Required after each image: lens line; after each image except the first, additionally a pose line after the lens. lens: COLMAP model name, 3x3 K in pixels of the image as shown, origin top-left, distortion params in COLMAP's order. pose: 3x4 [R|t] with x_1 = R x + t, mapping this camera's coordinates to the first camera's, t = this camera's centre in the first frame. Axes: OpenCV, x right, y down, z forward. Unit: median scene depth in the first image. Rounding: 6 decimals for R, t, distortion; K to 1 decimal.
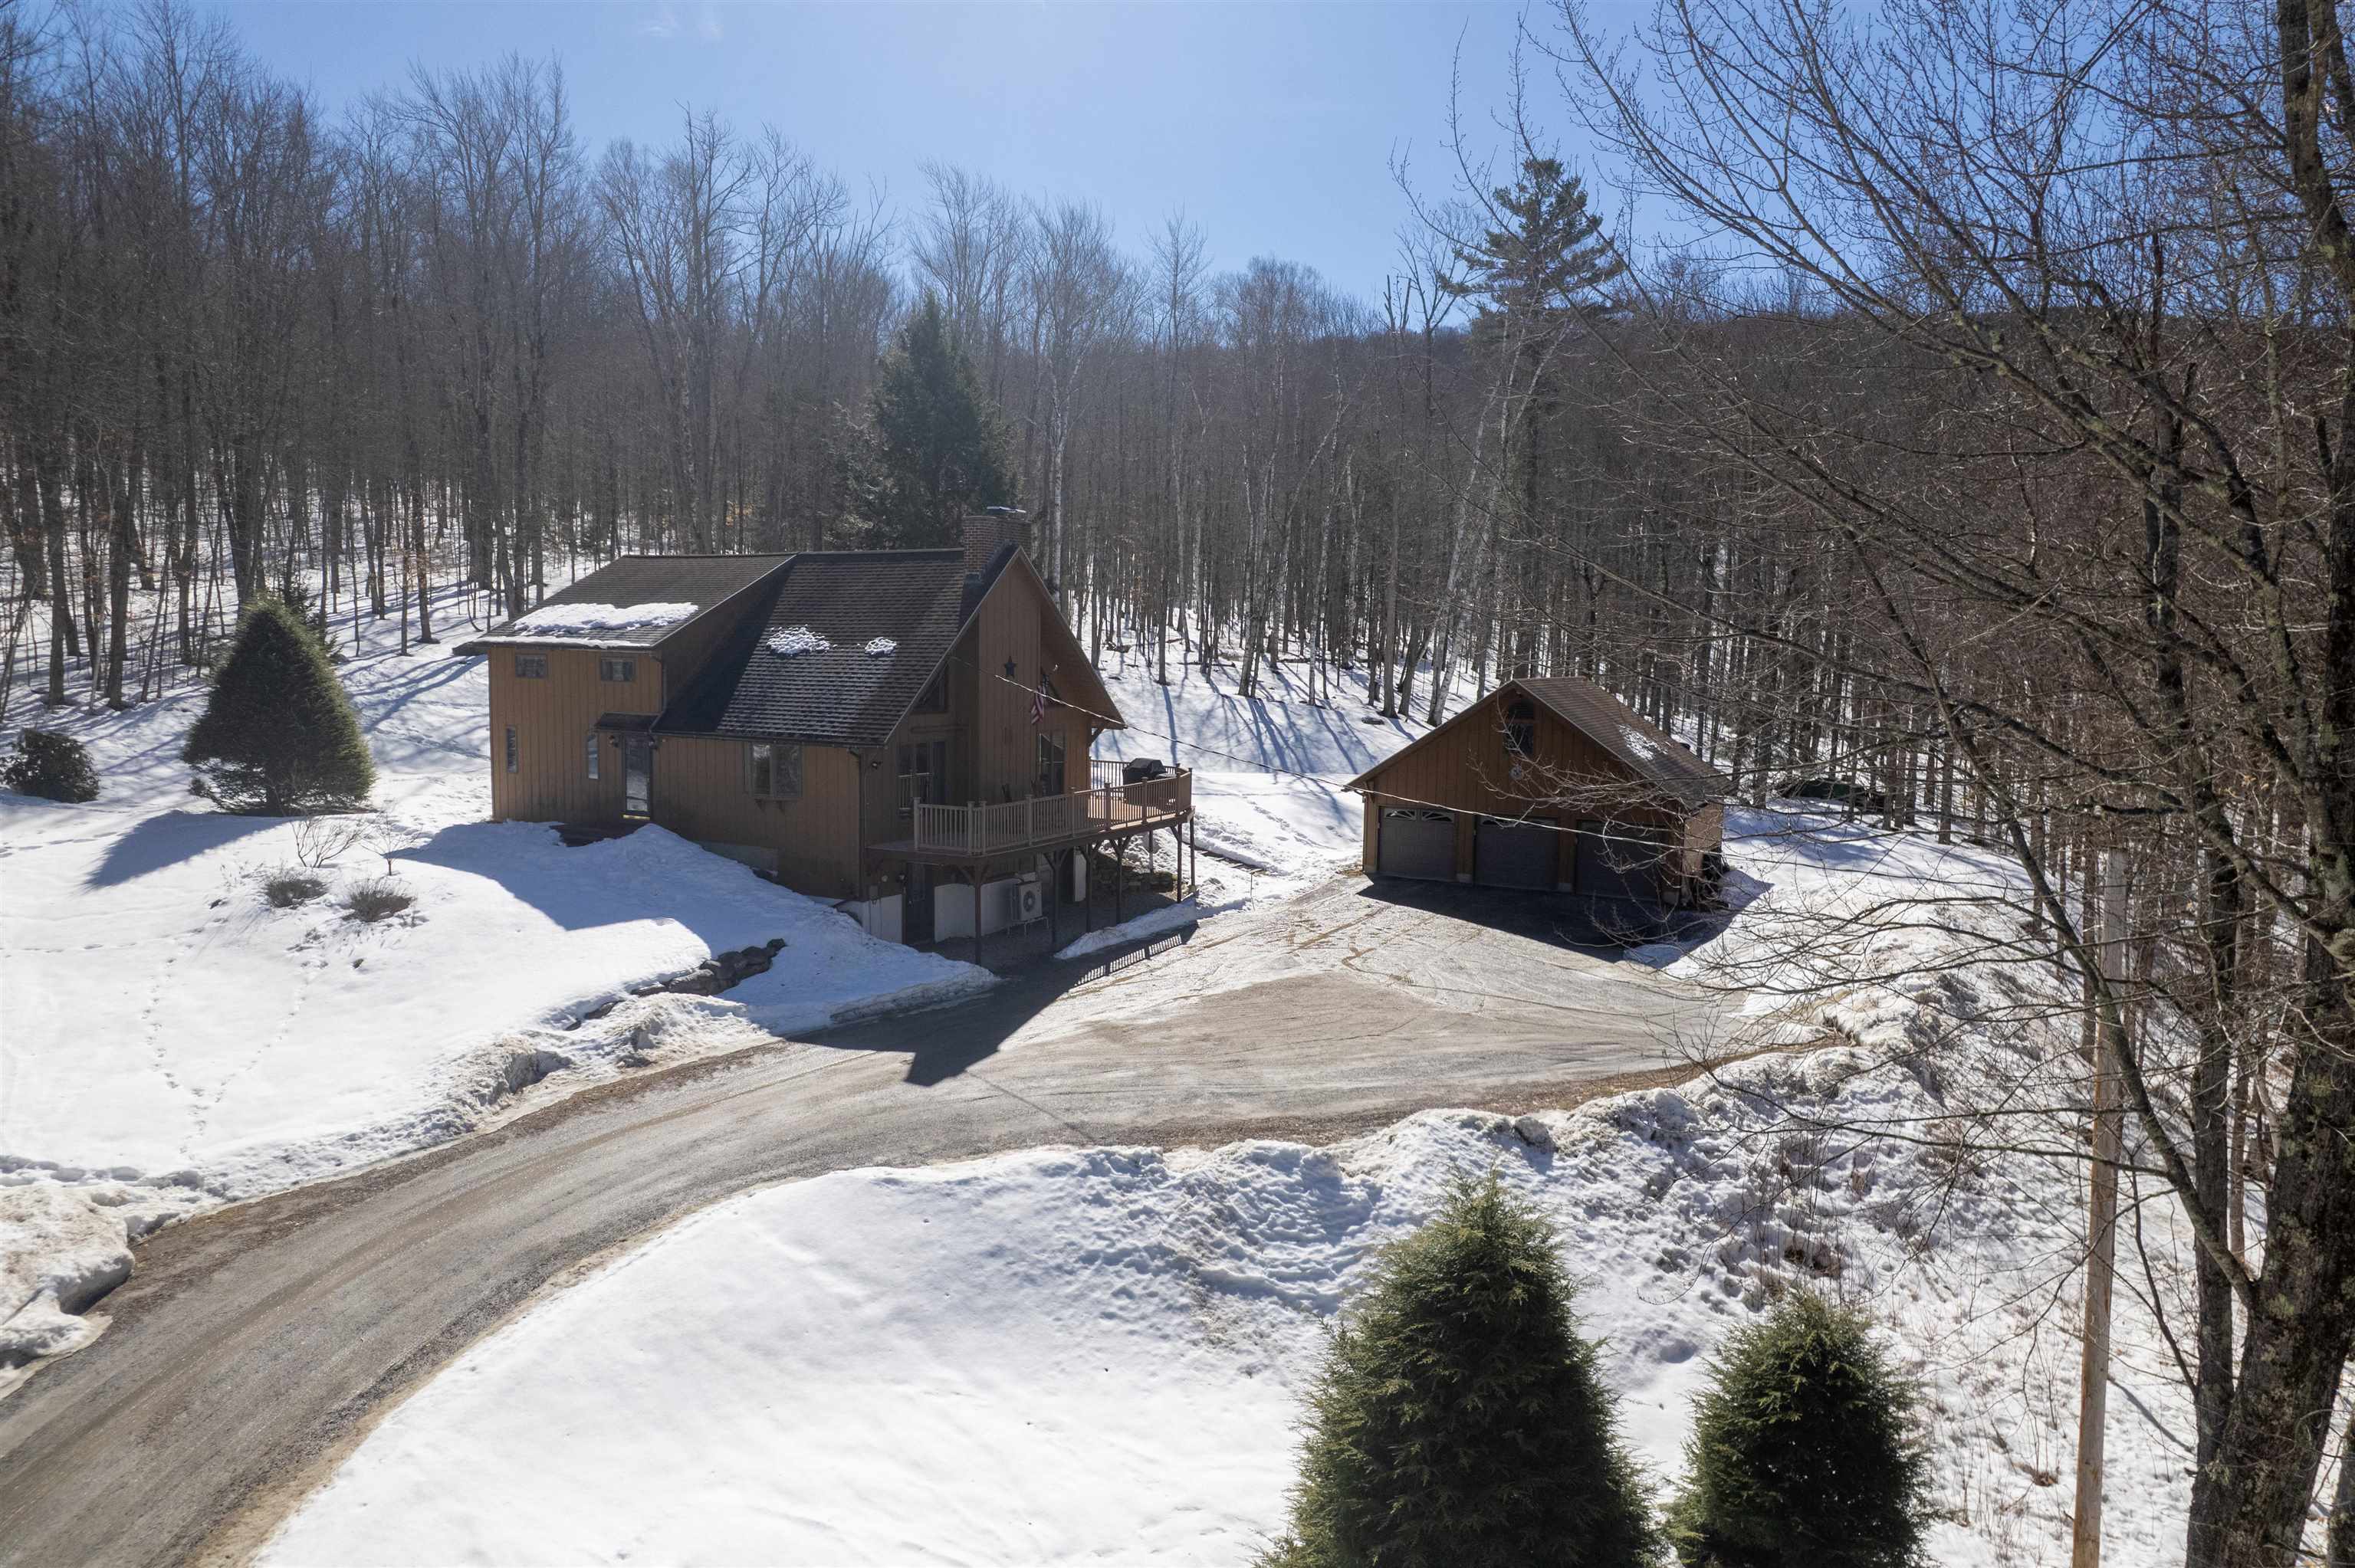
lens RADIAL K [[1521.4, 0, 1182.2], [0, 1521.4, 749.6], [0, 0, 1]] dist [0.002704, -0.000317]
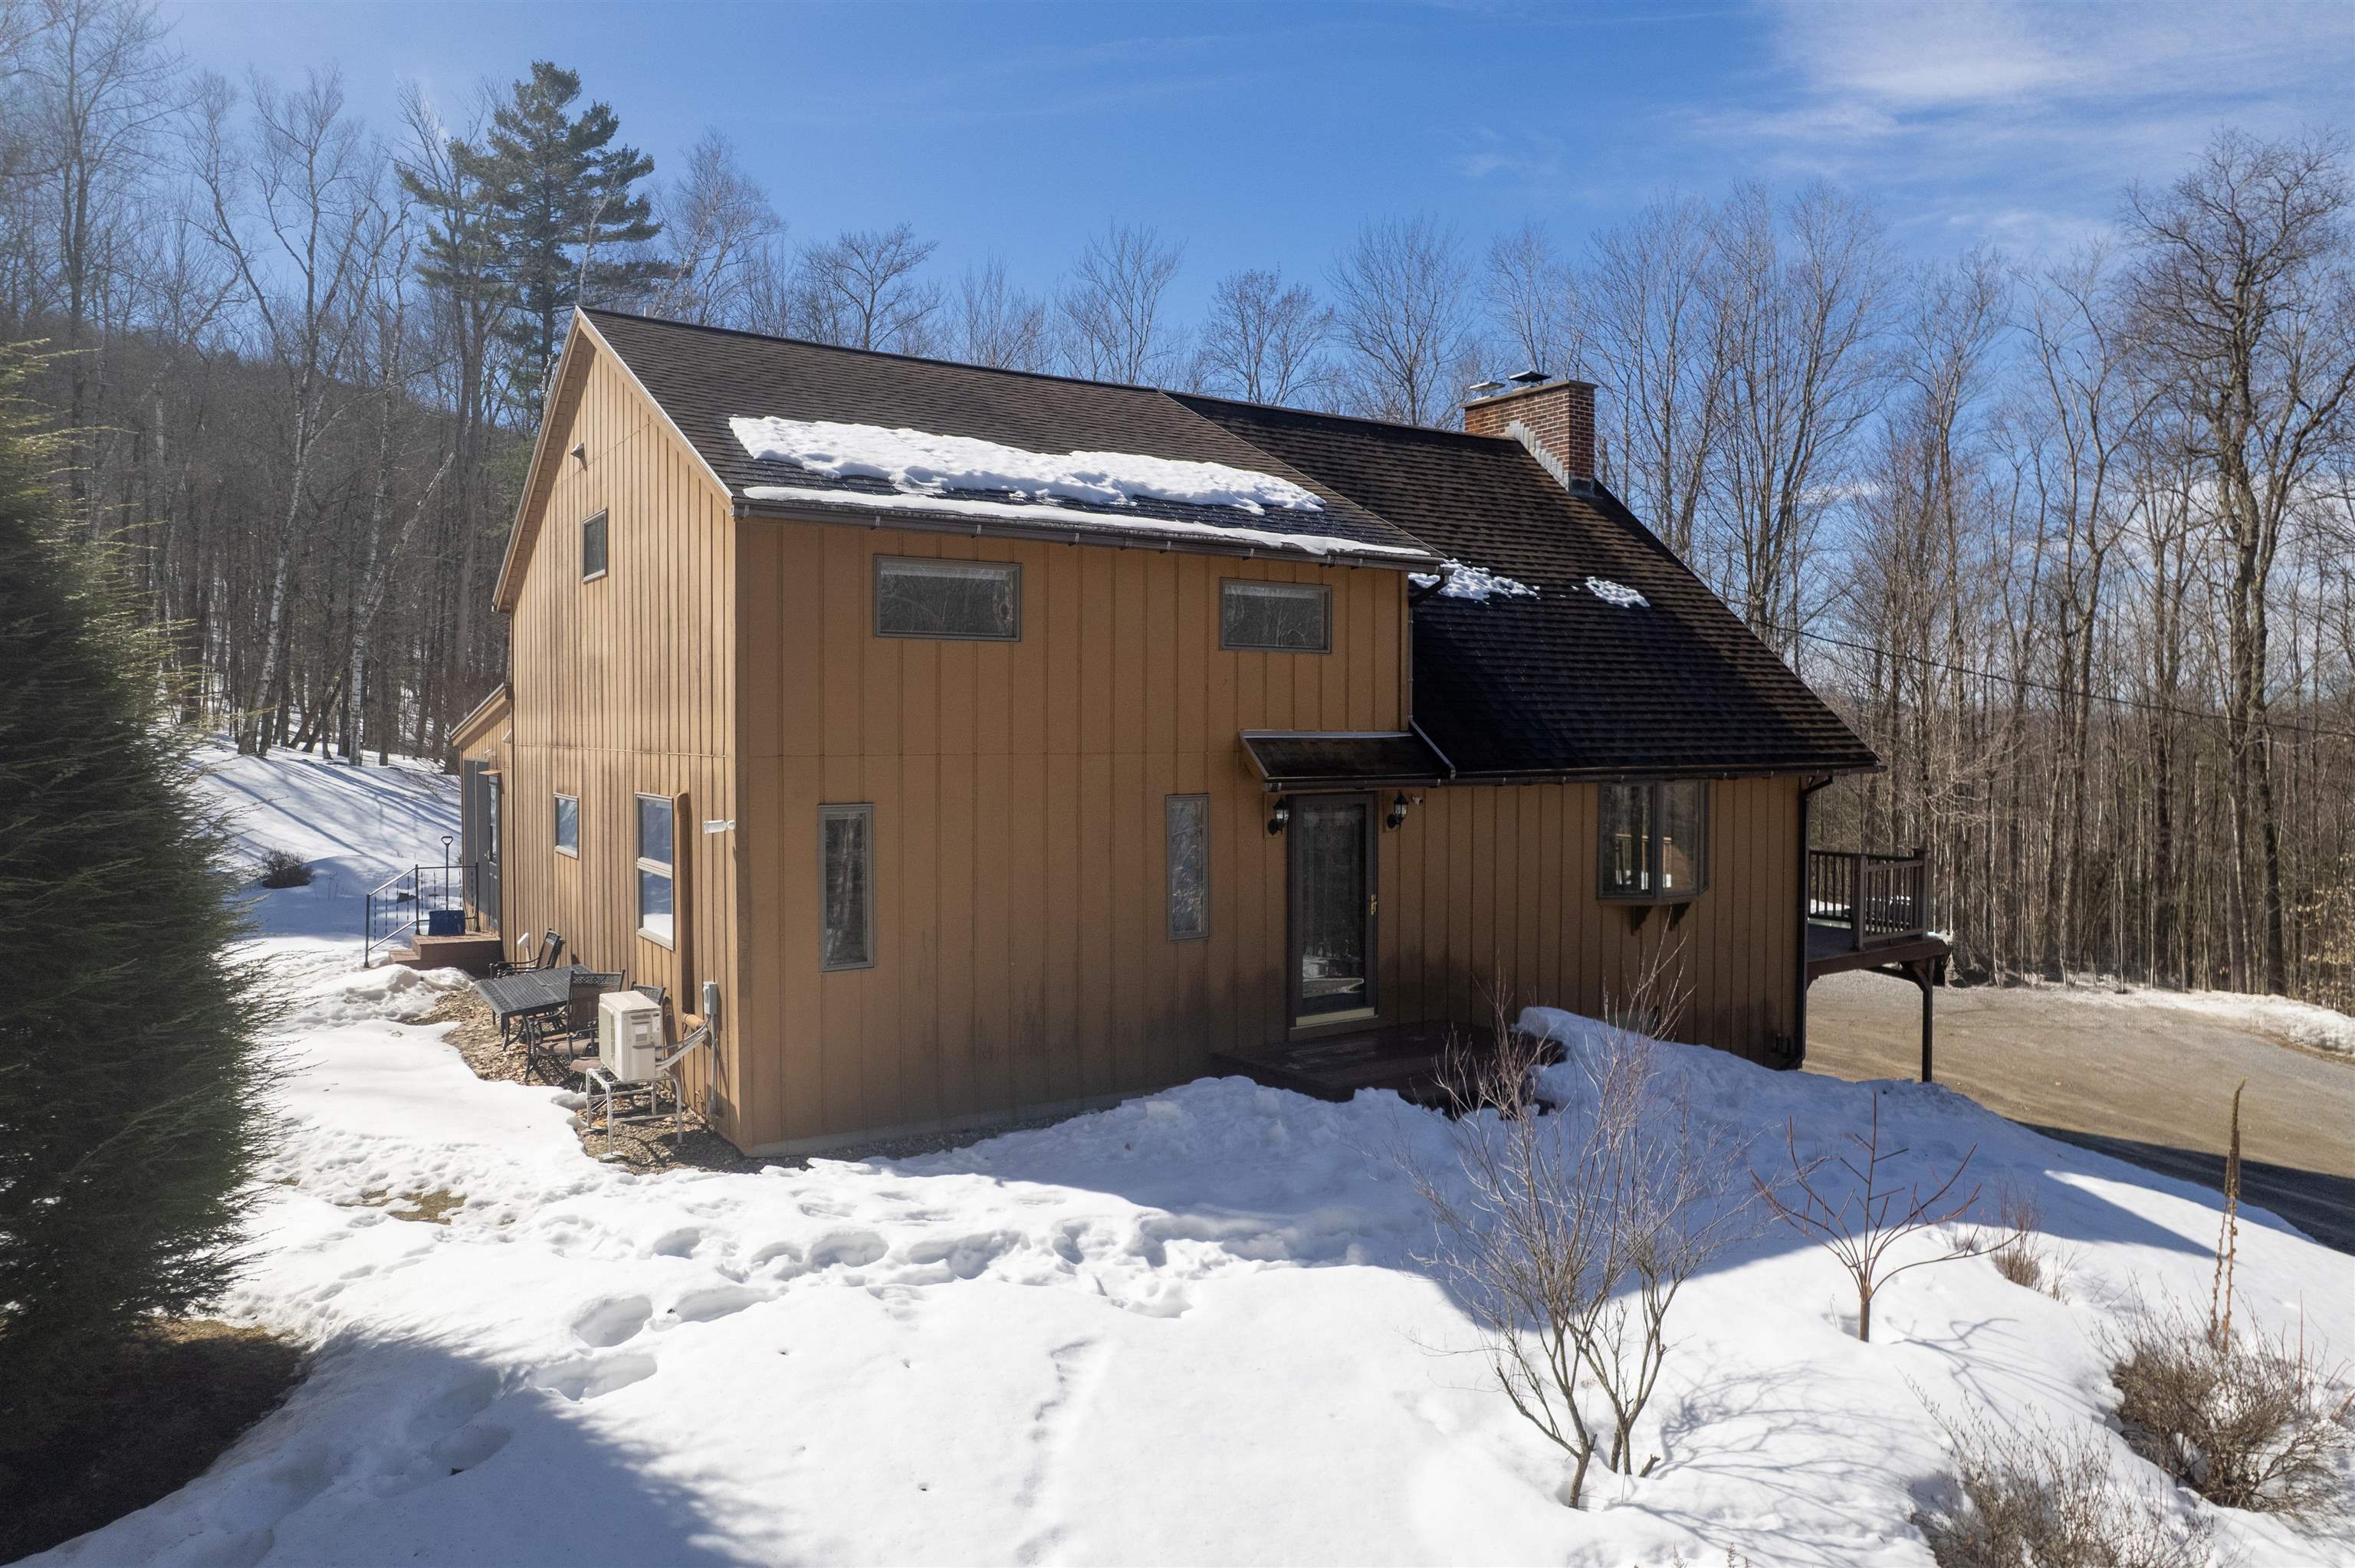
lens RADIAL K [[1521.4, 0, 1182.2], [0, 1521.4, 749.6], [0, 0, 1]] dist [0.002704, -0.000317]
pose [[0.518941, -0.020115, 0.854573, -0.643447], [0.059460, 0.998151, -0.012613, -0.016365], [-0.852739, 0.057358, 0.519178, 0.775986]]
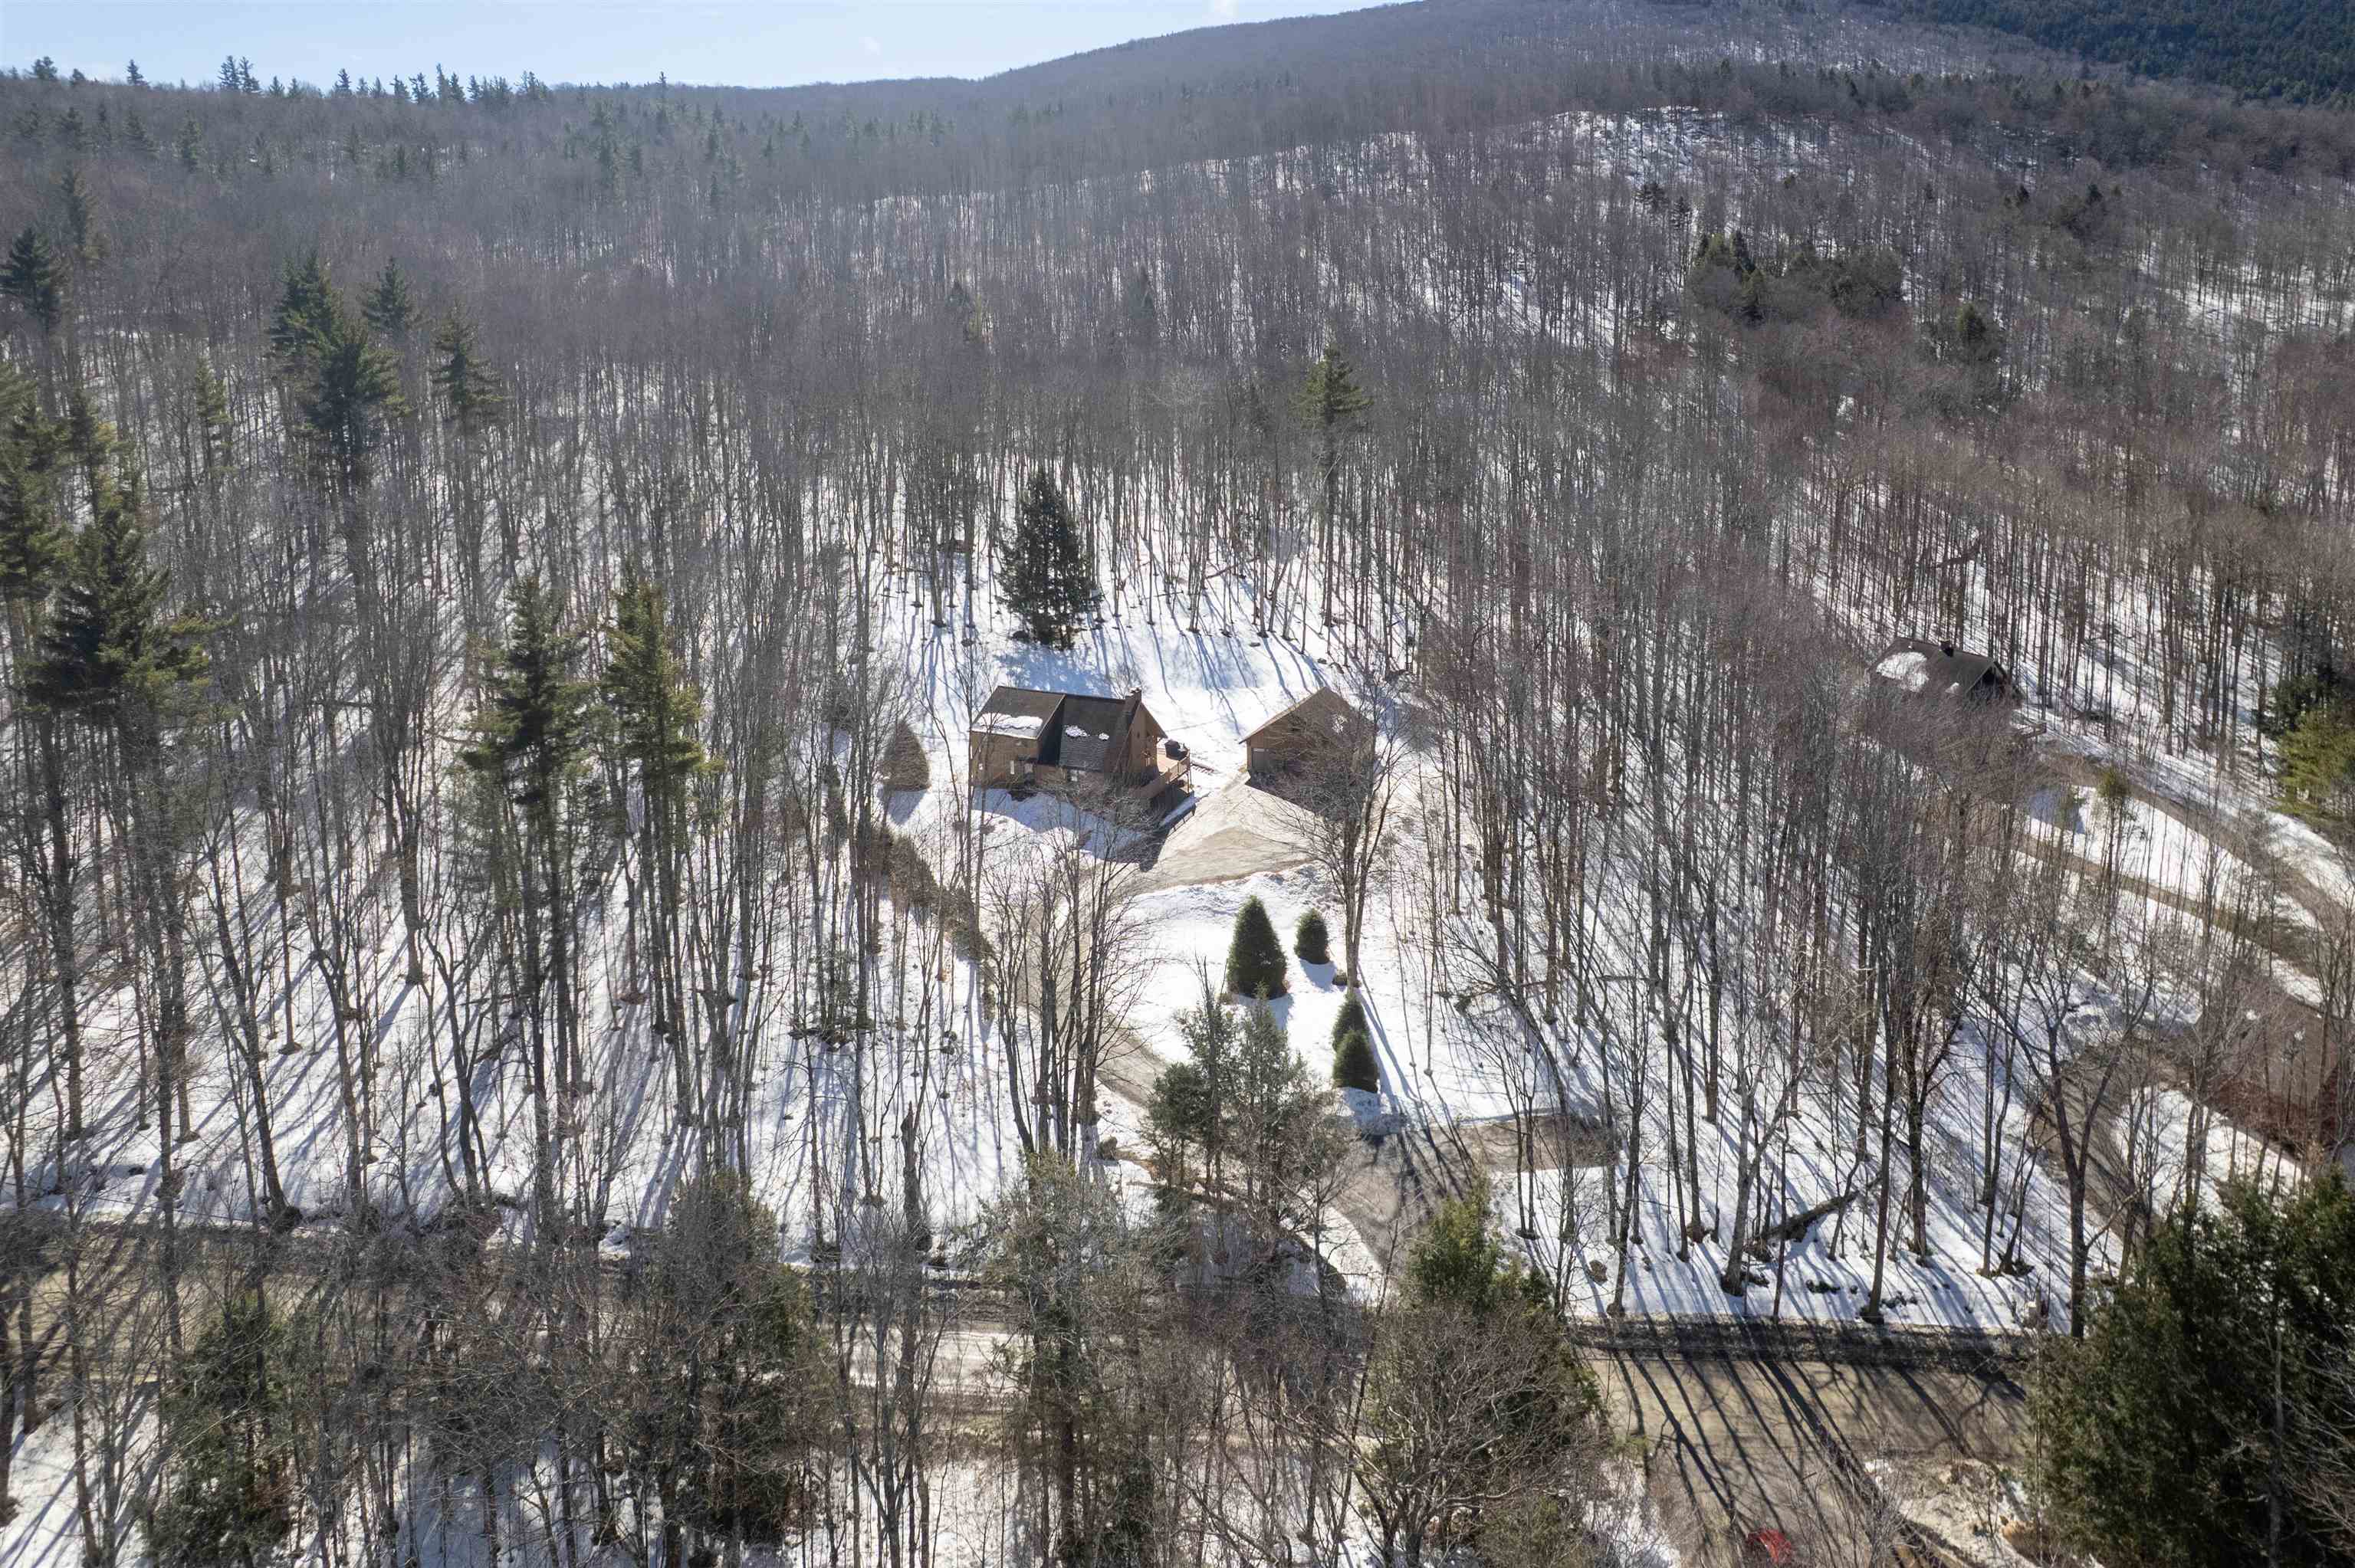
lens RADIAL K [[1521.4, 0, 1182.2], [0, 1521.4, 749.6], [0, 0, 1]] dist [0.002704, -0.000317]
pose [[0.997695, -0.037044, 0.056846, -0.199265], [0.022334, 0.970417, 0.240399, -0.784741], [-0.064070, -0.238576, 0.969008, -2.133401]]
